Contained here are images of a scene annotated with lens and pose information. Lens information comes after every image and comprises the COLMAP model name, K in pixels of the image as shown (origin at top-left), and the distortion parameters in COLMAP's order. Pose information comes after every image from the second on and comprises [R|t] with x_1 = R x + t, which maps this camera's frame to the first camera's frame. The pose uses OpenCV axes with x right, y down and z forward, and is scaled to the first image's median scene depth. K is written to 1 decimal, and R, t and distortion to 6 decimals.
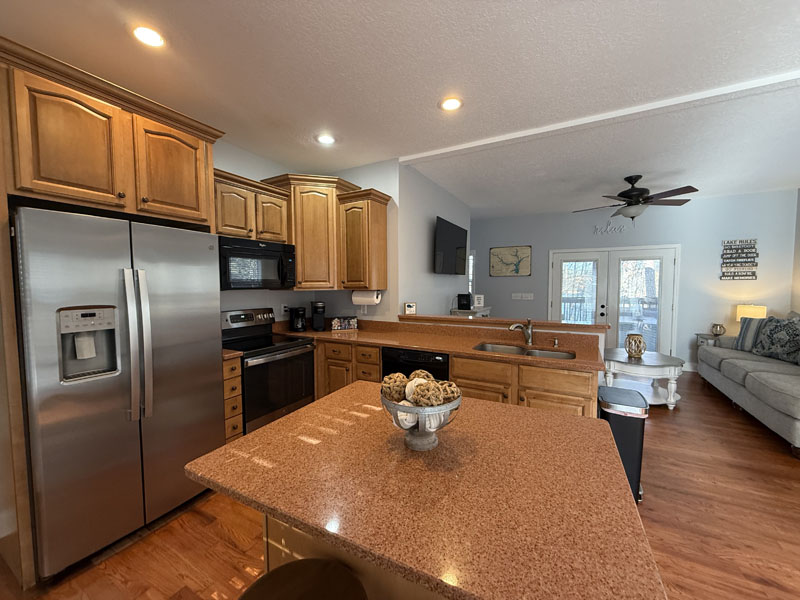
lens RADIAL K [[317.0, 0, 400.0], [0, 317.0, 300.0], [0, 0, 1]] dist [0.002763, 0.000149]
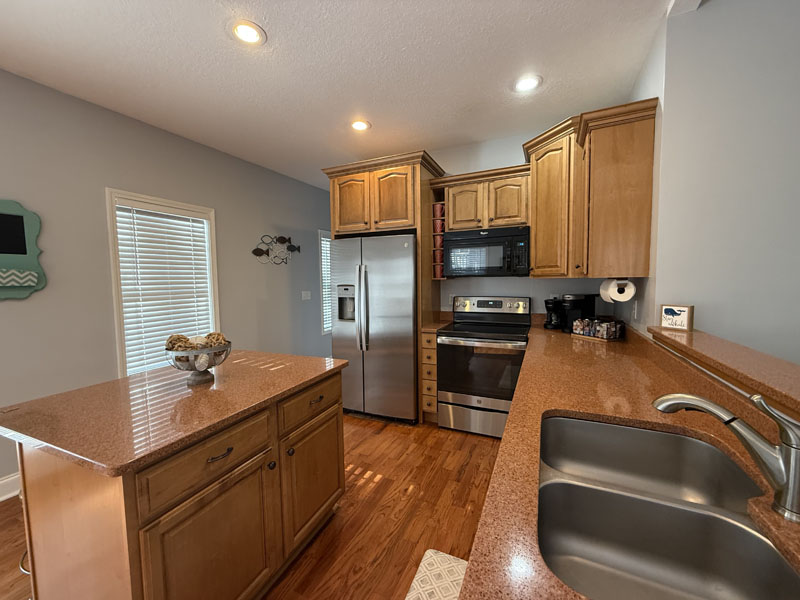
lens RADIAL K [[317.0, 0, 400.0], [0, 317.0, 300.0], [0, 0, 1]] dist [0.002763, 0.000149]
pose [[0.077032, 0.070899, -0.994505, 0.575964], [-0.038063, 0.996950, 0.068125, -0.018814], [0.996302, 0.032606, 0.079495, 0.667527]]
